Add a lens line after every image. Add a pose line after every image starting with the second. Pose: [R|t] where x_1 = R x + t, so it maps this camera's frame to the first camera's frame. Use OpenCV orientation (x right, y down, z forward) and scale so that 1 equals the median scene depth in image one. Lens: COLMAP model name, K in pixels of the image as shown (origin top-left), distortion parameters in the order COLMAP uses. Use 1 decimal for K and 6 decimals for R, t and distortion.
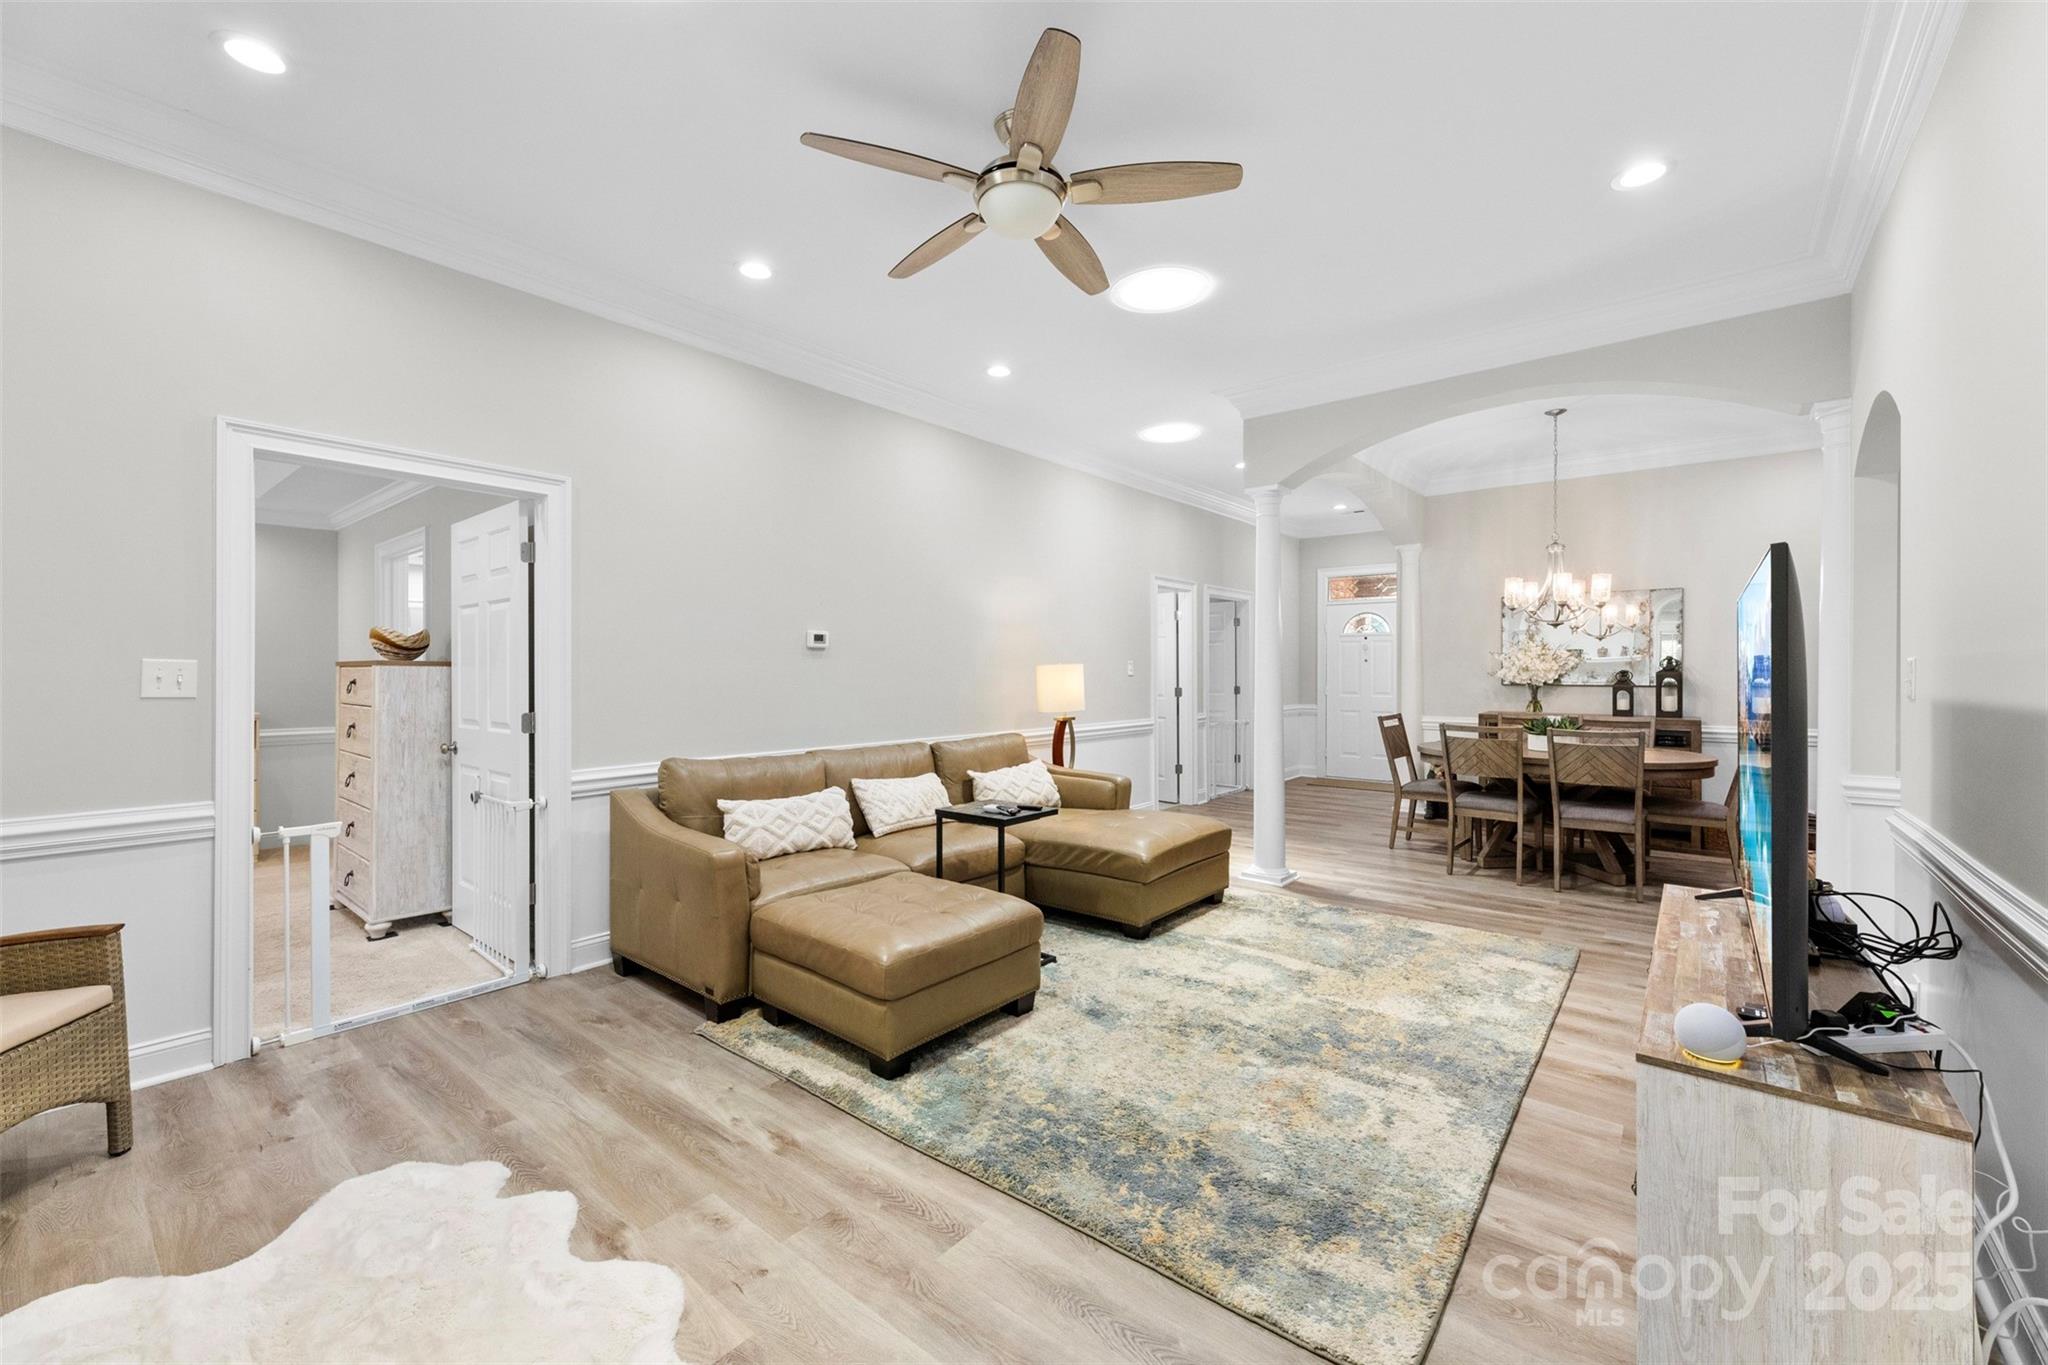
lens RADIAL K [[821.1, 0, 1022.3], [0, 821.1, 670.2], [0, 0, 1]] dist [0.000861, 0.000420]
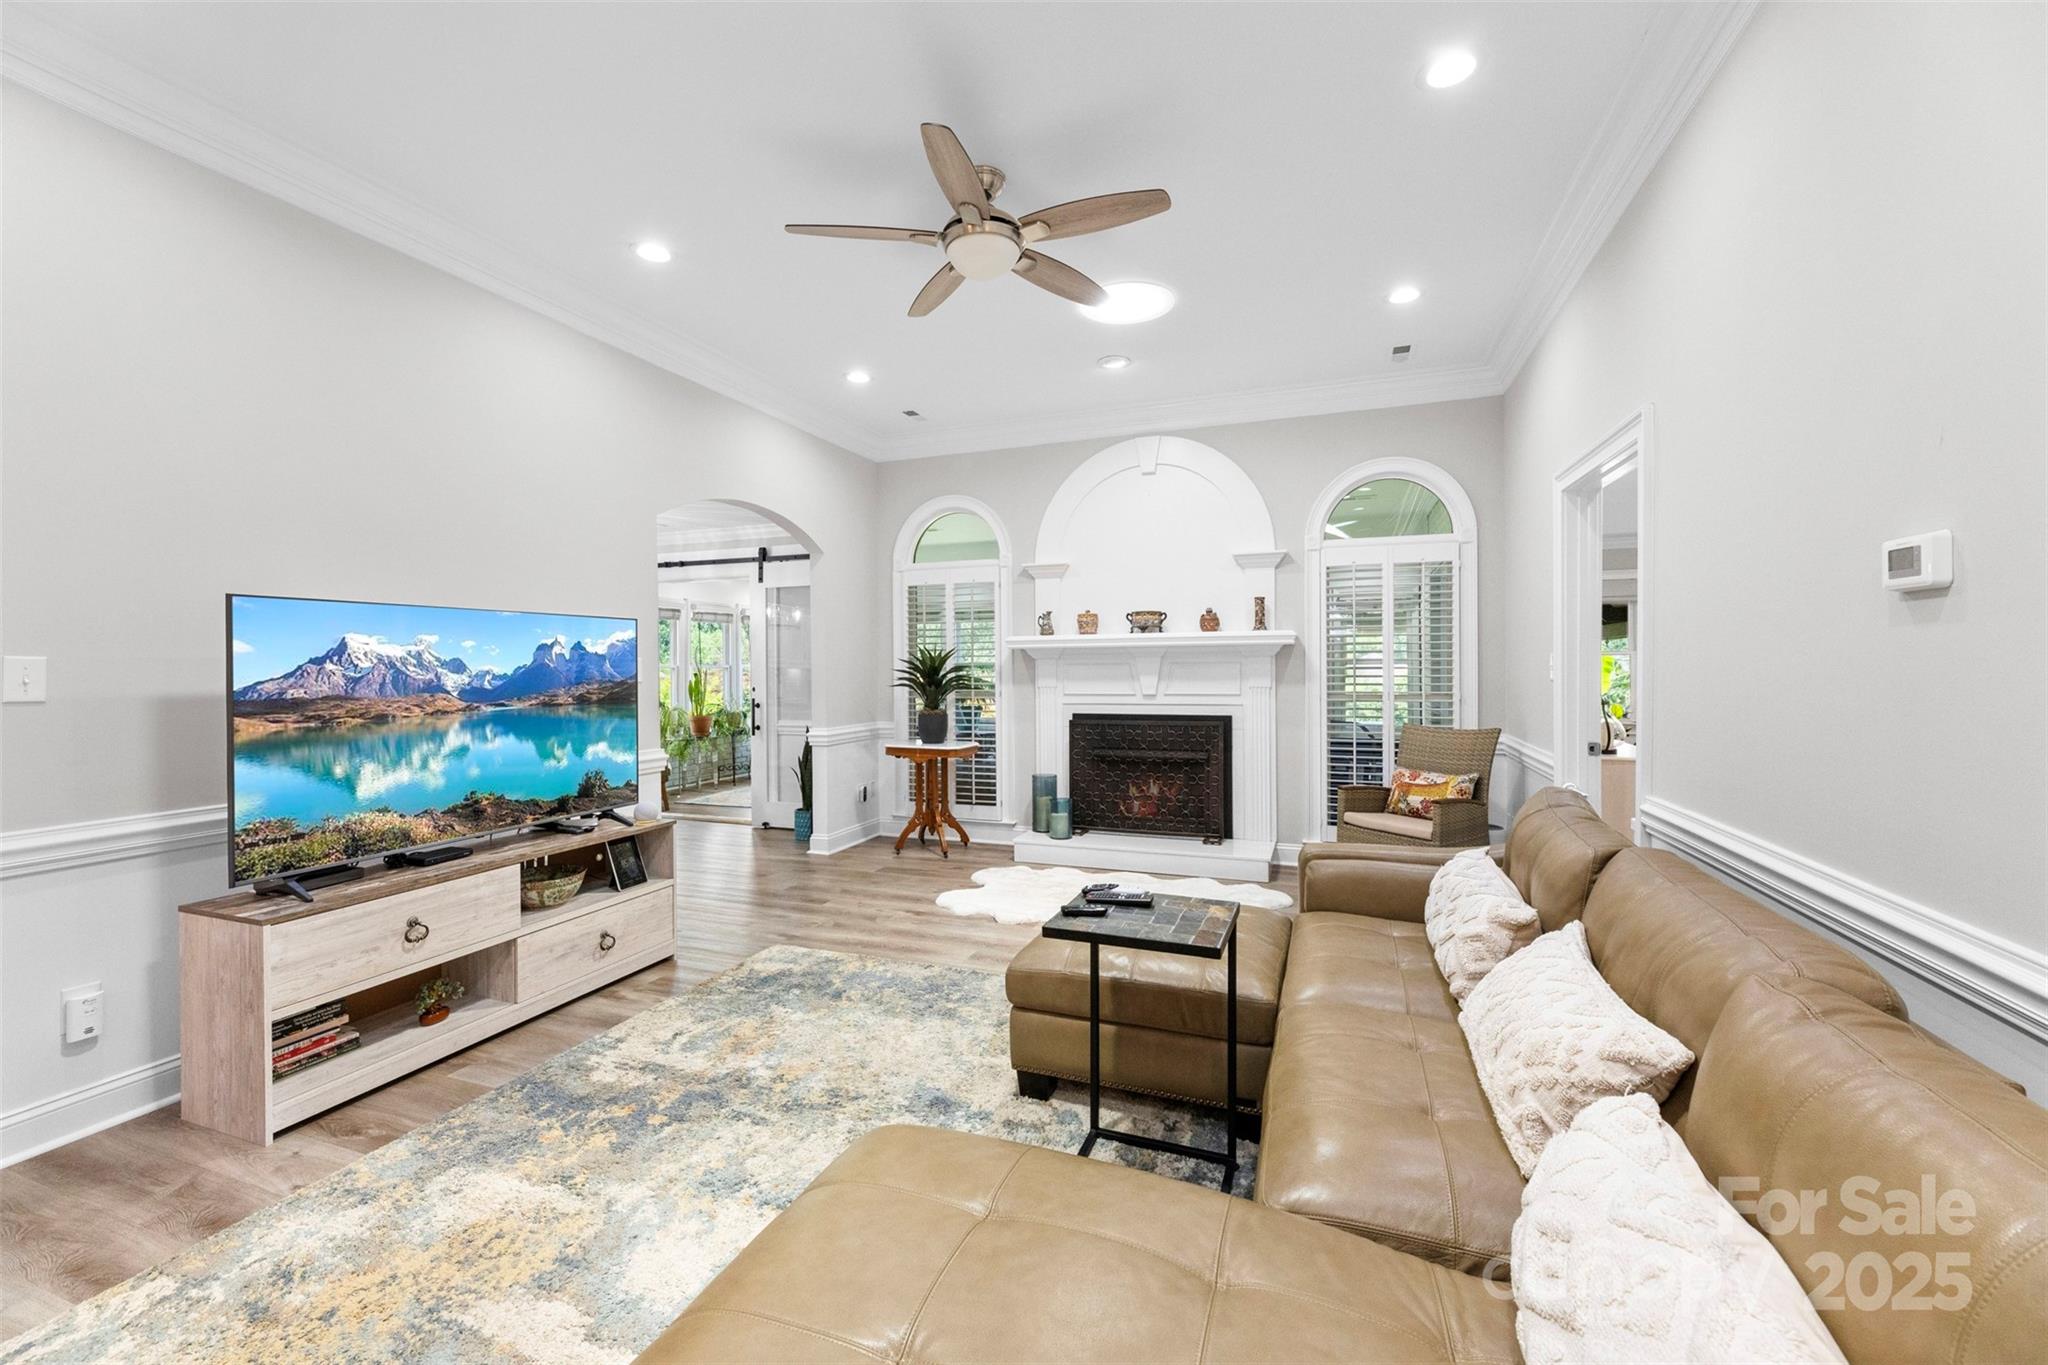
lens RADIAL K [[817.2, 0, 1023.4], [0, 817.2, 671.6], [0, 0, 1]] dist [0.001164, 0.000584]
pose [[-0.946093, 0.008868, -0.323774, 0.230801], [0.005696, 0.999926, 0.010744, -0.001770], [0.323845, 0.008320, -0.946074, 1.541084]]
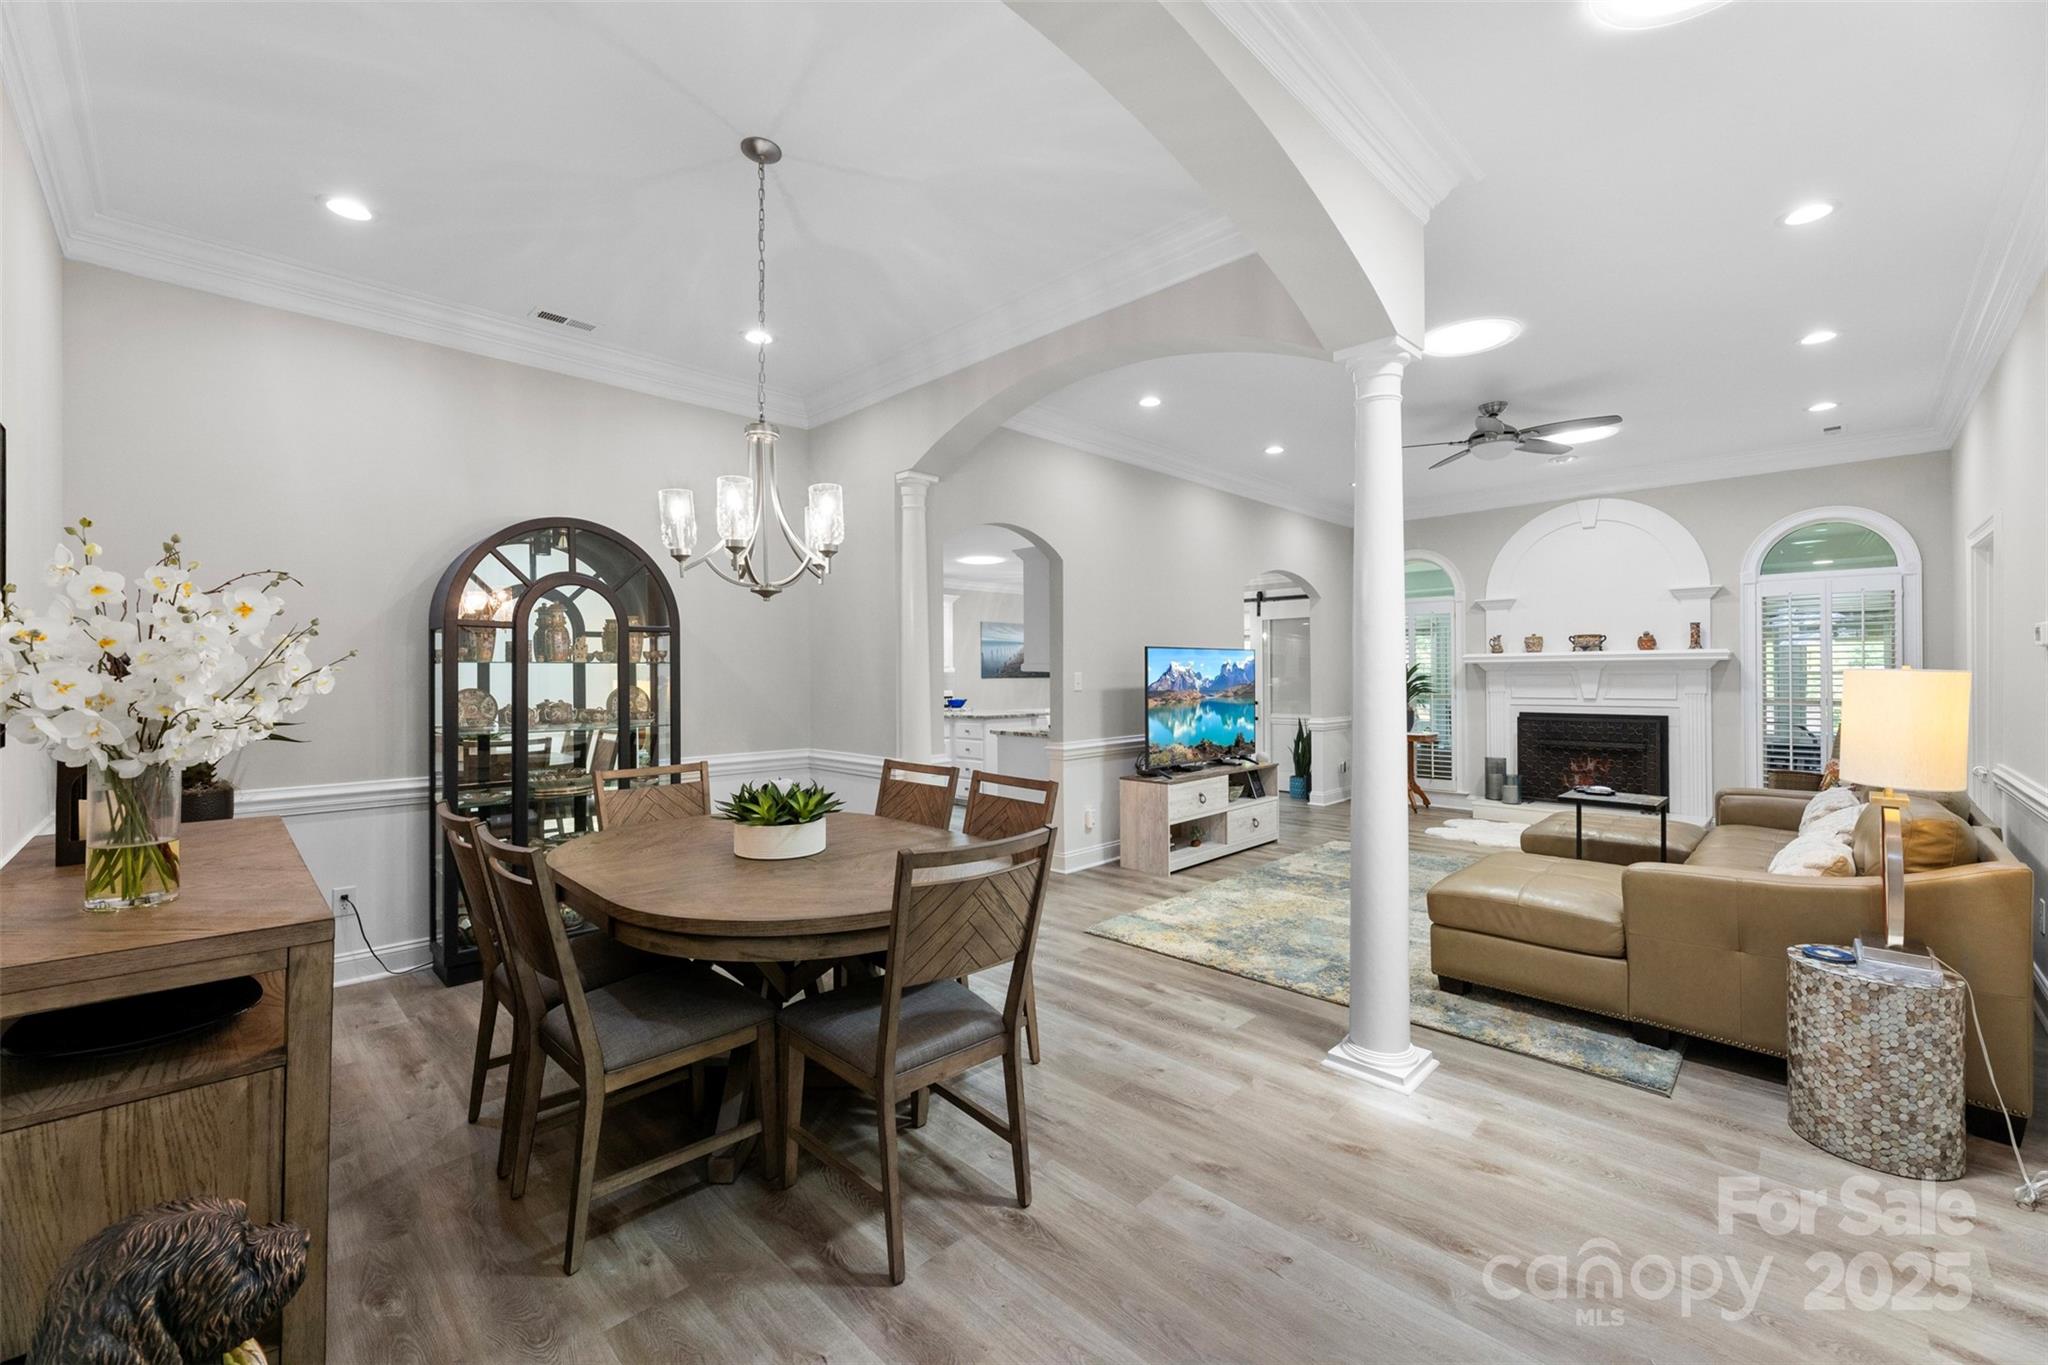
lens RADIAL K [[821.1, 0, 1022.3], [0, 821.1, 670.2], [0, 0, 1]] dist [0.000861, 0.000420]
pose [[-0.995761, 0.004864, 0.091845, 0.716107], [0.004744, 0.999988, -0.001522, -0.013449], [-0.091851, -0.001079, -0.995772, 2.306028]]
